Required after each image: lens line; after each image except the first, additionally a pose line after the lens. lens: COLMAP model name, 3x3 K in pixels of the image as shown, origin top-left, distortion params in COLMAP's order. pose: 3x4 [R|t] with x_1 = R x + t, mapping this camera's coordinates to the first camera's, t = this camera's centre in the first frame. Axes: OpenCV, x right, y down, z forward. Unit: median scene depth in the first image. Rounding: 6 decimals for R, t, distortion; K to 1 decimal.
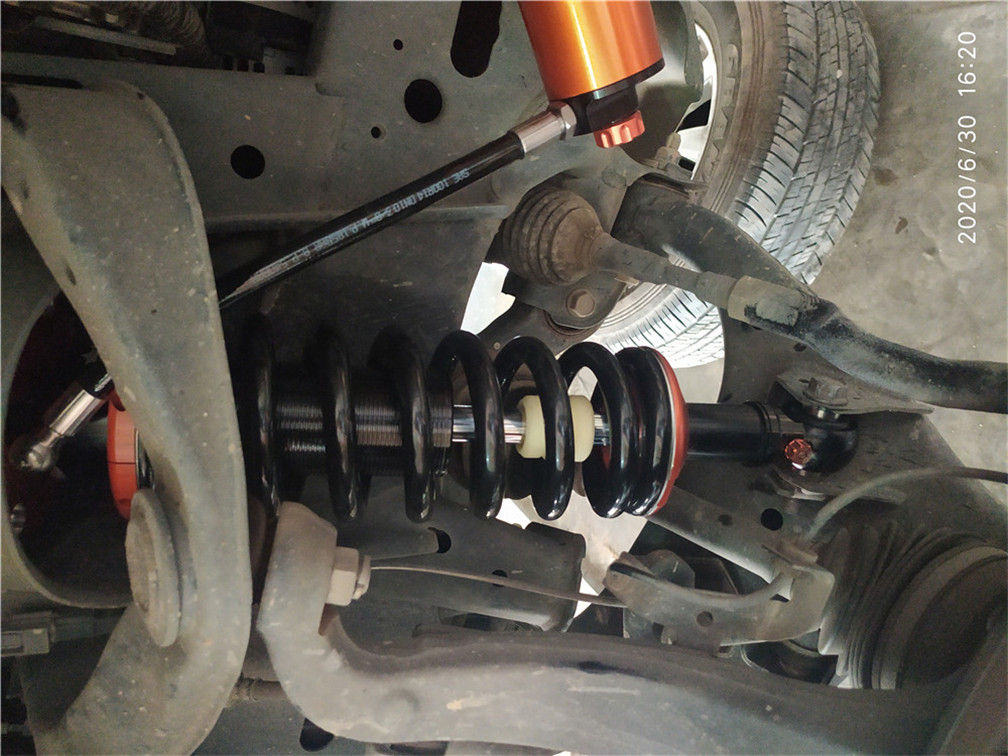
lens RADIAL K [[775.9, 0, 504.0], [0, 775.9, 378.0], [0, 0, 1]] dist [0.068418, -0.110707]
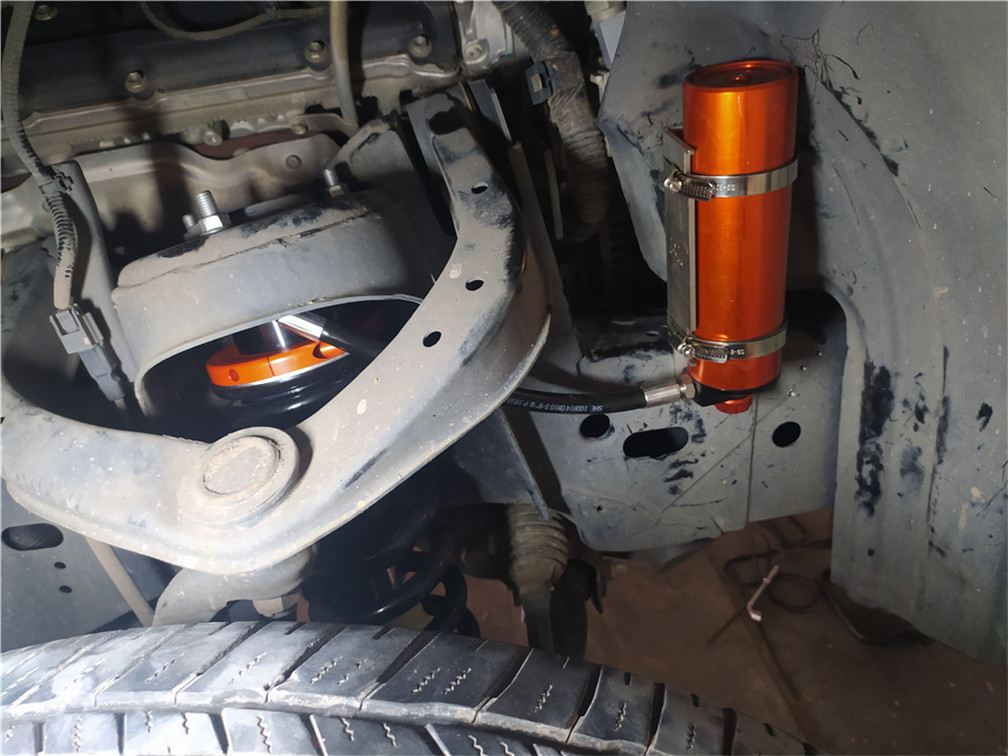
lens RADIAL K [[775.9, 0, 504.0], [0, 775.9, 378.0], [0, 0, 1]] dist [0.068418, -0.110707]
pose [[0.374989, 0.922669, 0.089803, -0.295901], [-0.888579, 0.385355, -0.248854, 0.062428], [-0.264216, 0.013521, 0.964369, -0.182270]]
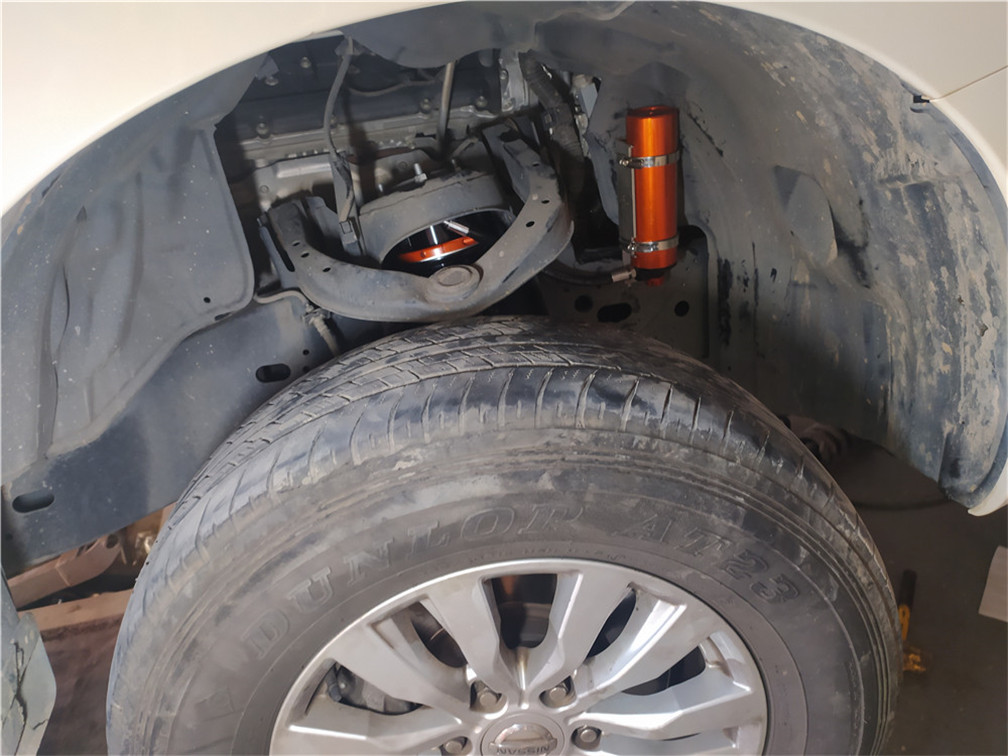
lens RADIAL K [[775.9, 0, 504.0], [0, 775.9, 378.0], [0, 0, 1]] dist [0.068418, -0.110707]
pose [[0.409356, 0.909697, 0.069852, -0.134361], [-0.822797, 0.401164, -0.402582, 0.749667], [-0.394250, 0.107326, 0.912715, -0.887576]]
